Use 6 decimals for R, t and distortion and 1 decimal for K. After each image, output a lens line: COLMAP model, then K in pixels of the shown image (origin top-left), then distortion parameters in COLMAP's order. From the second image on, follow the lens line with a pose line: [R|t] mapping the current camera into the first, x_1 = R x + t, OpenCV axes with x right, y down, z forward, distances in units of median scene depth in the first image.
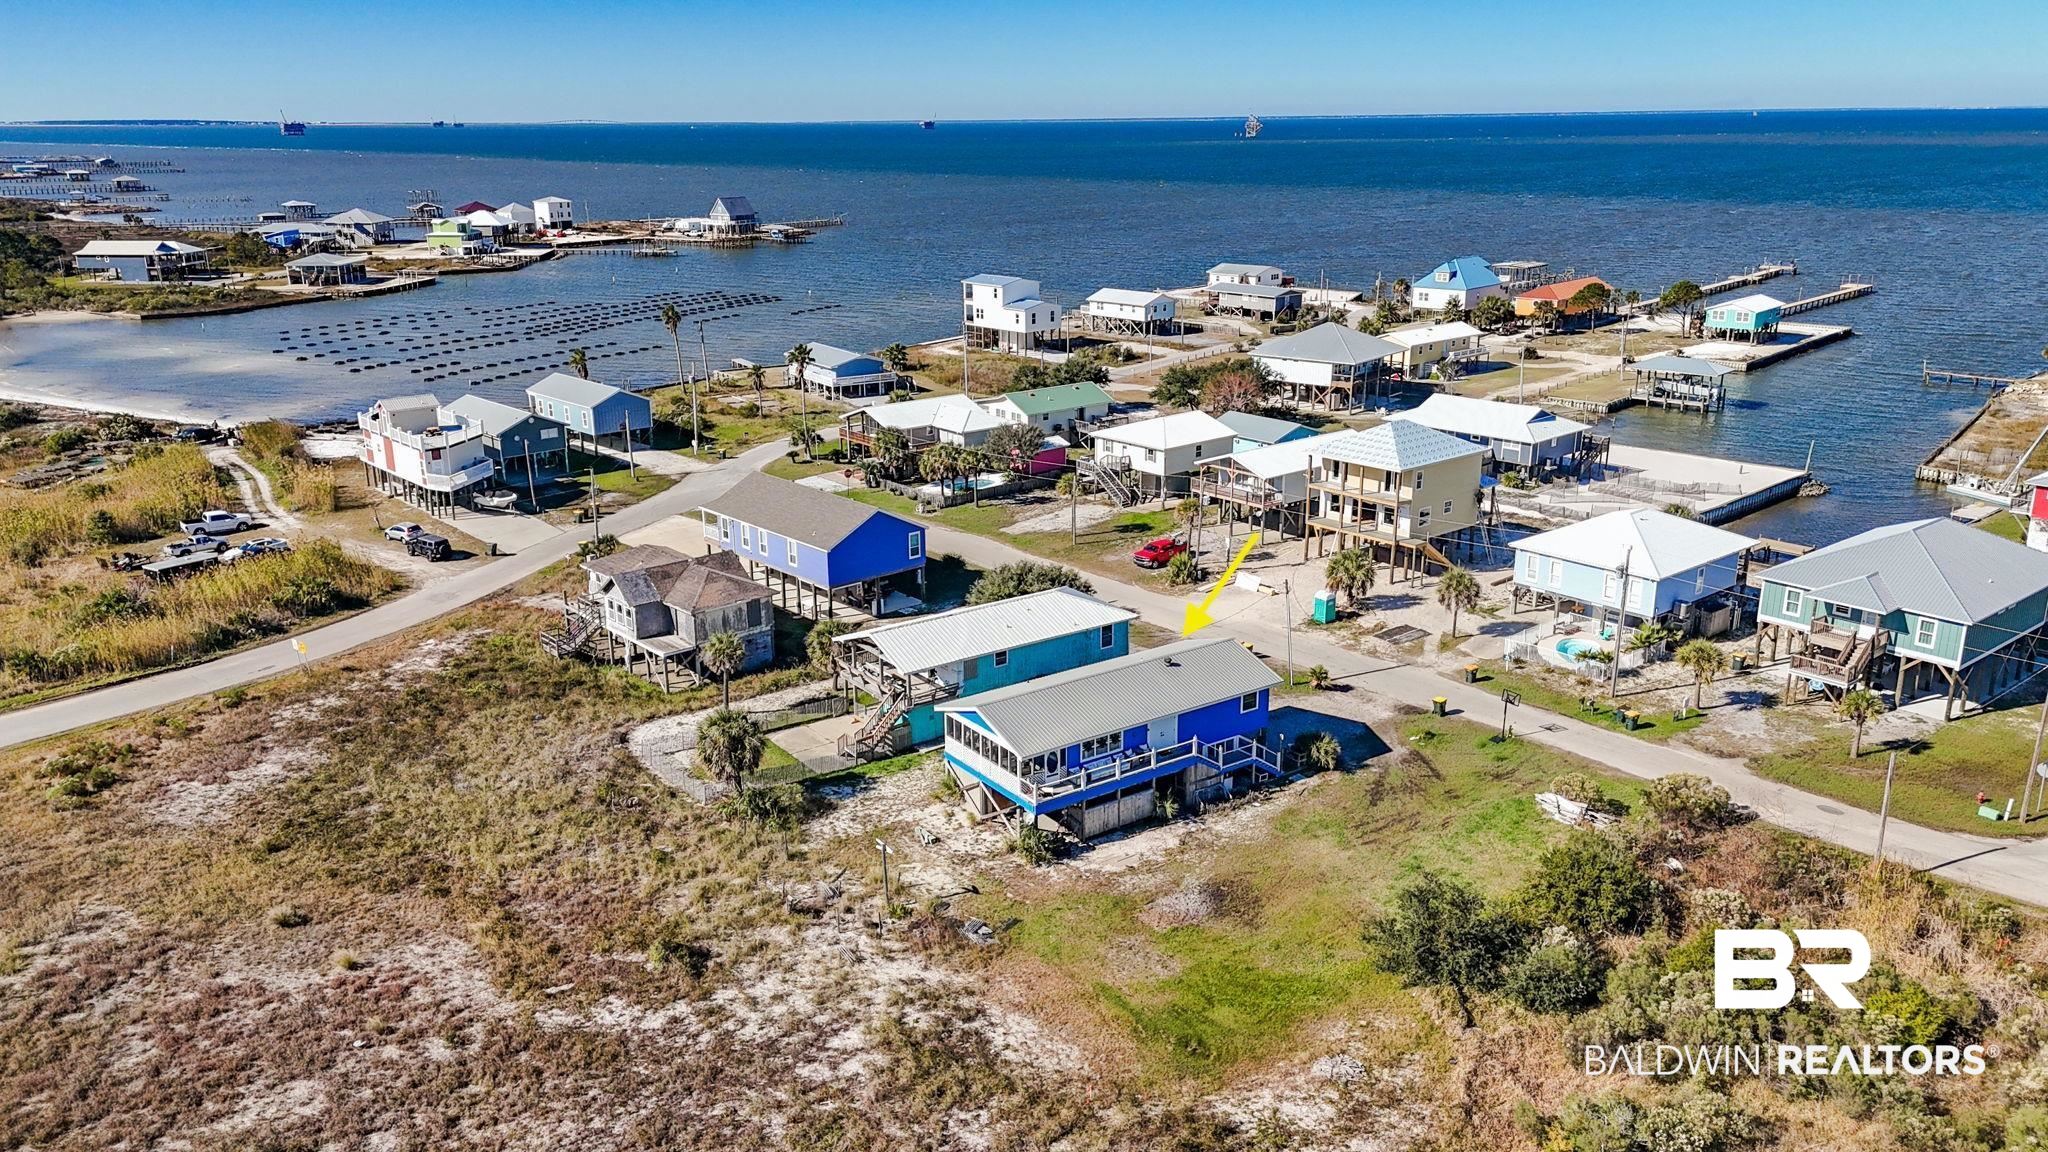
lens RADIAL K [[1490.0, 0, 1038.3], [0, 1490.0, 559.9], [0, 0, 1]] dist [0.087122, -0.092117]
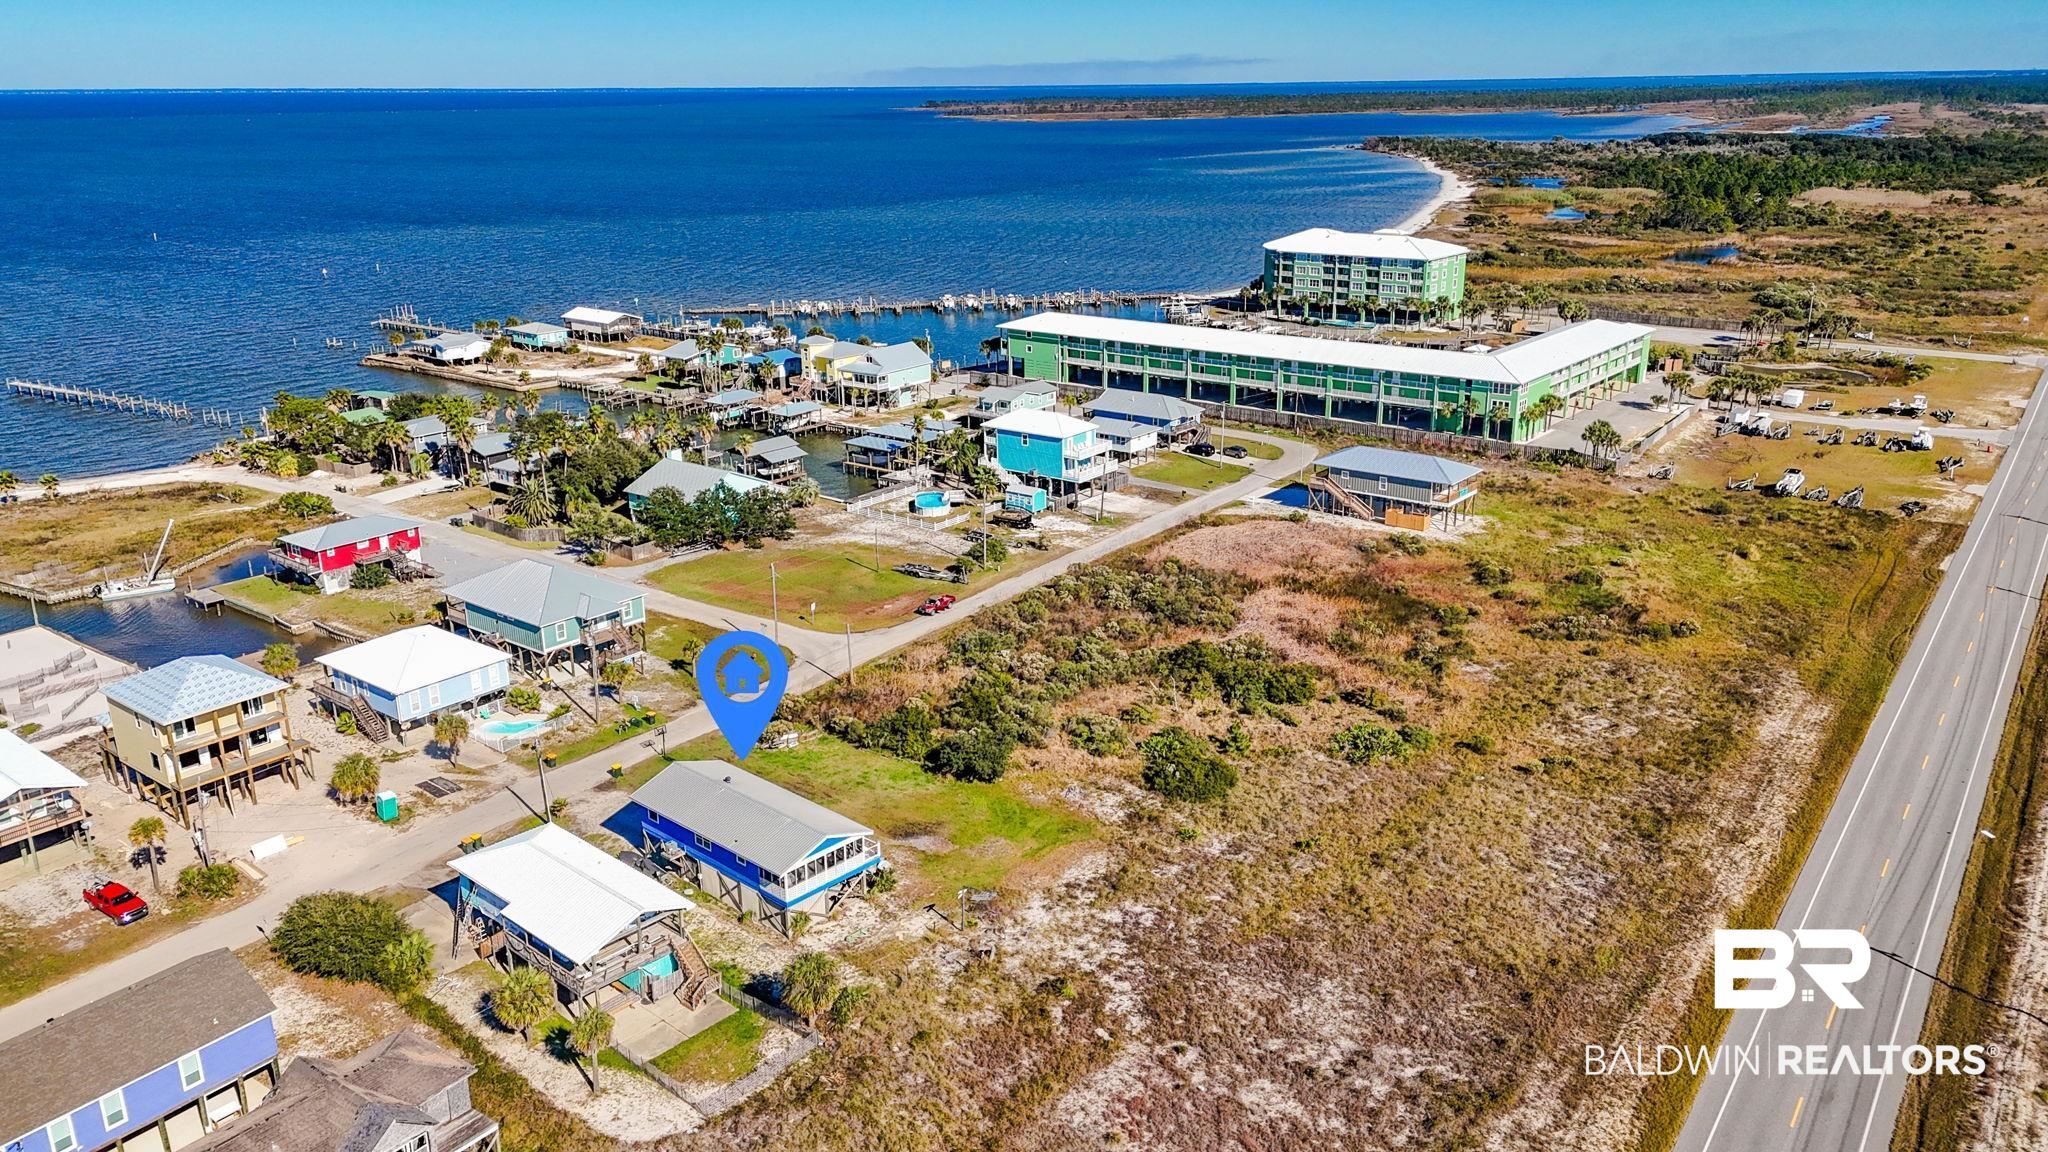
lens RADIAL K [[1490.0, 0, 1021.2], [0, 1490.0, 585.0], [0, 0, 1]] dist [0.087122, -0.092117]
pose [[-0.209613, -0.298052, 0.931250, -1.128504], [0.286517, 0.891879, 0.349942, -0.466586], [-0.934864, 0.340172, -0.101553, 0.801190]]
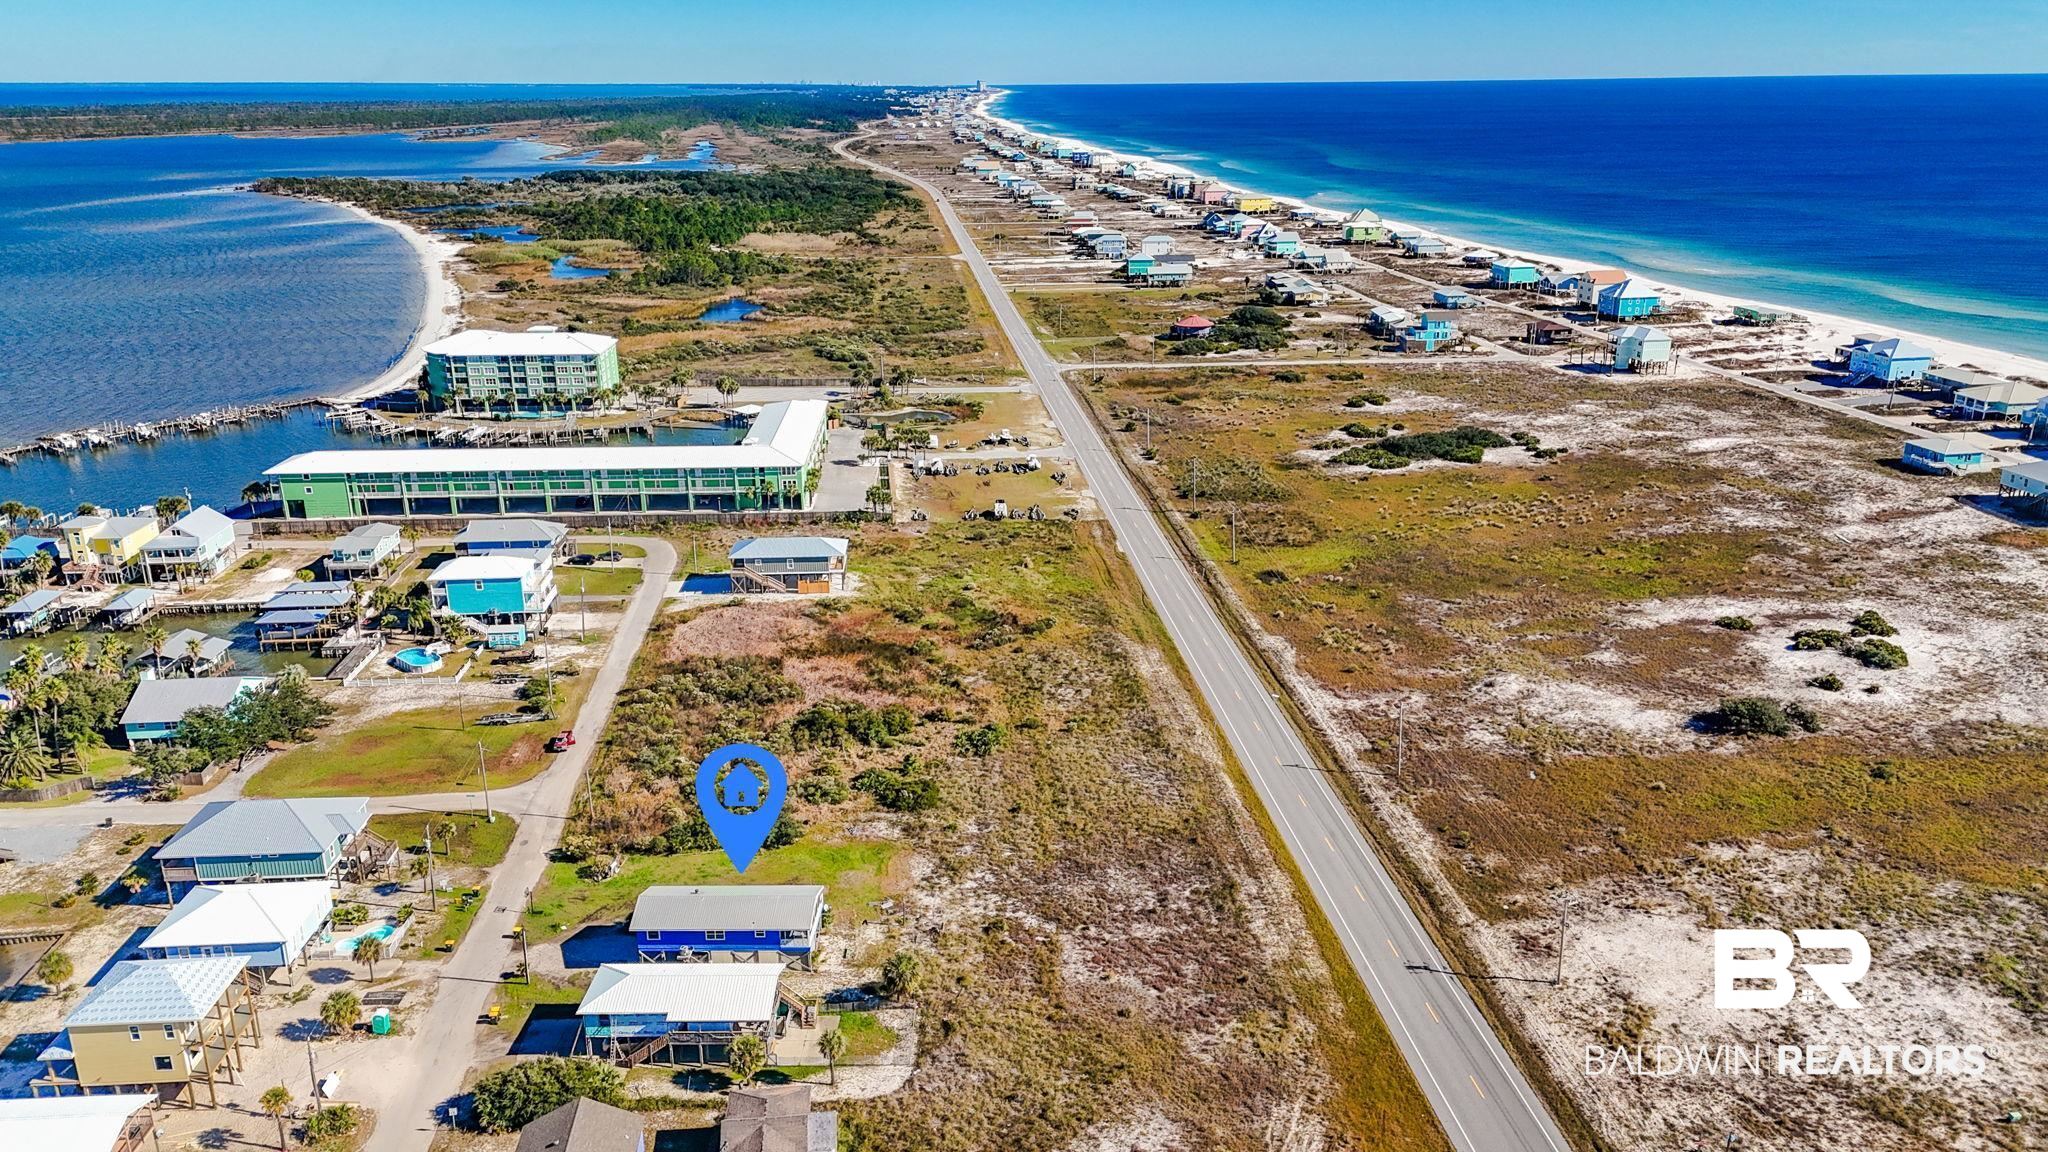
lens RADIAL K [[1490.0, 0, 1033.7], [0, 1490.0, 577.4], [0, 0, 1]] dist [0.087122, -0.092117]
pose [[-0.808599, -0.171242, 0.562890, -1.172795], [0.177745, 0.840909, 0.511154, -1.081828], [-0.560870, 0.513370, -0.649520, 1.703352]]
